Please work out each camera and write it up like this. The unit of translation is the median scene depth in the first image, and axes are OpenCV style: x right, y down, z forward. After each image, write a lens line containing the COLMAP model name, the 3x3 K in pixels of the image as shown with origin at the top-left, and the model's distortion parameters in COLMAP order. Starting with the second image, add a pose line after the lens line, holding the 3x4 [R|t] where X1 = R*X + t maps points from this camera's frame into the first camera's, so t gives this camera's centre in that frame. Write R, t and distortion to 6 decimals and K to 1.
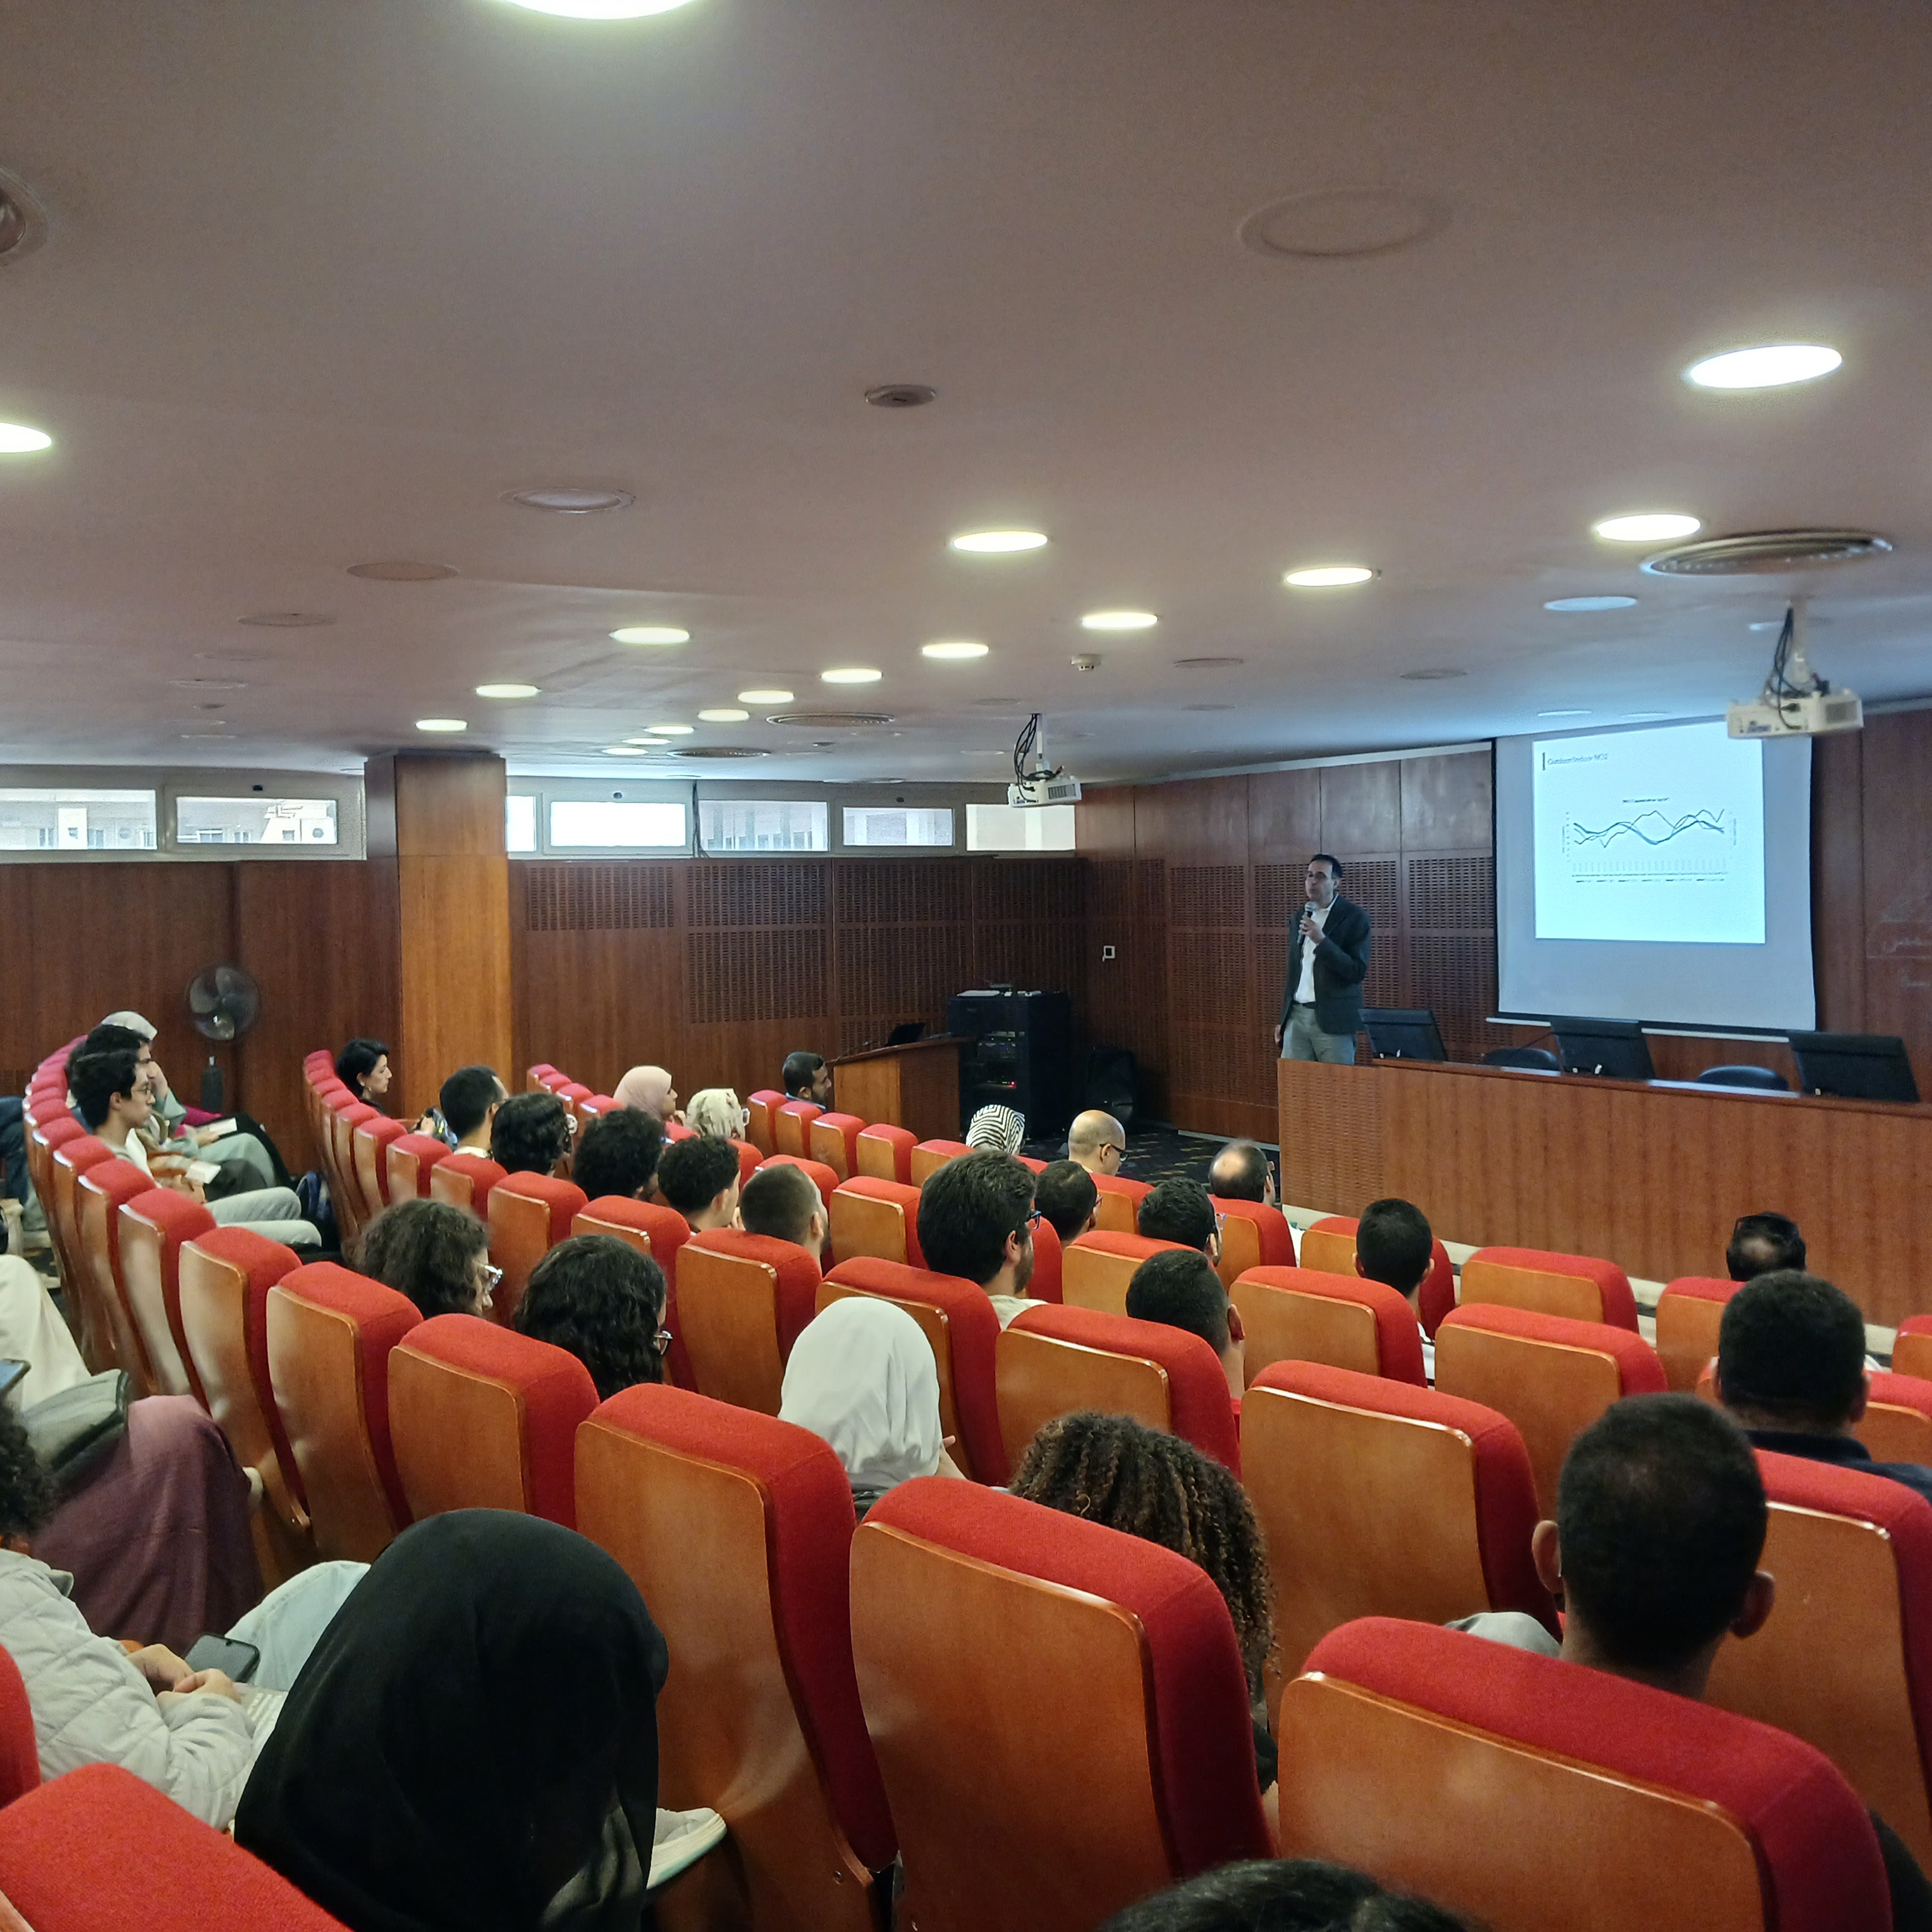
lens RADIAL K [[1987.4, 0, 957.8], [0, 1987.4, 897.9], [0, 0, 1]] dist [0.216202, -0.635508]
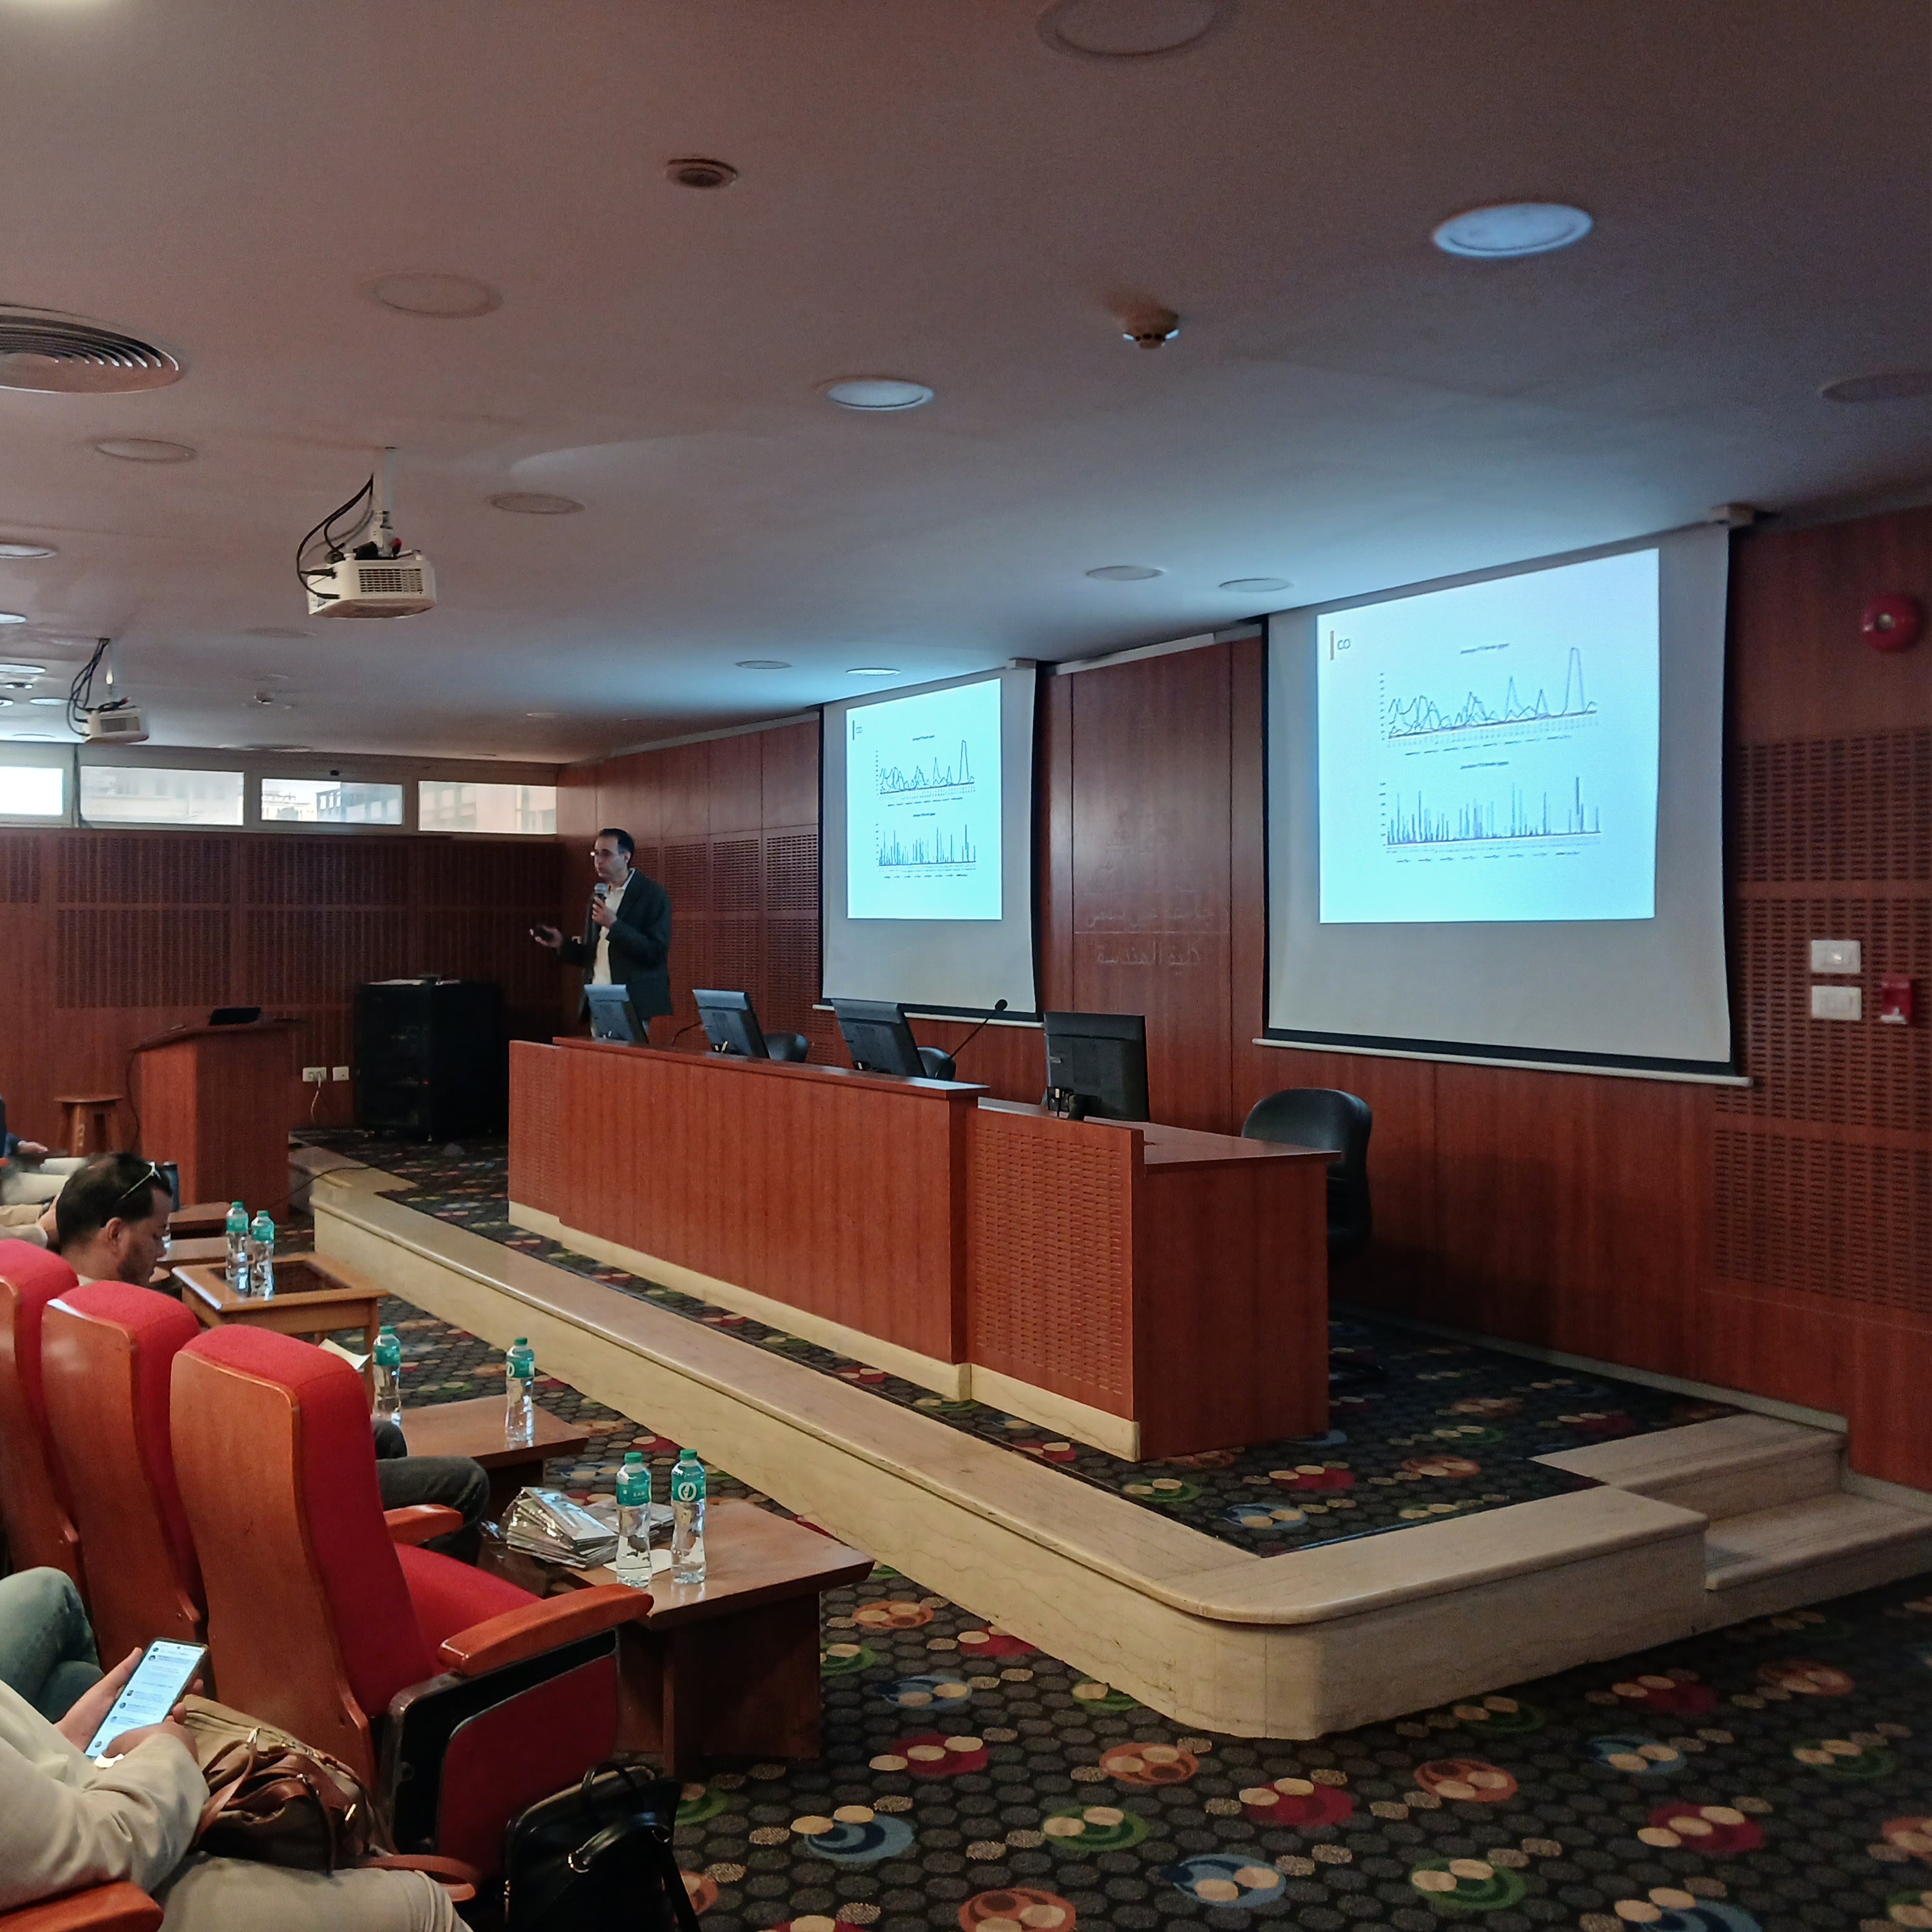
lens RADIAL K [[1984.2, 0, 948.4], [0, 1984.2, 926.8], [0, 0, 1]] dist [0.198302, -0.579748]
pose [[0.999714, 0.017606, 0.016159, 0.256056], [-0.017588, 0.999845, -0.001270, 0.019237], [-0.016179, 0.000986, 0.999869, 0.062235]]
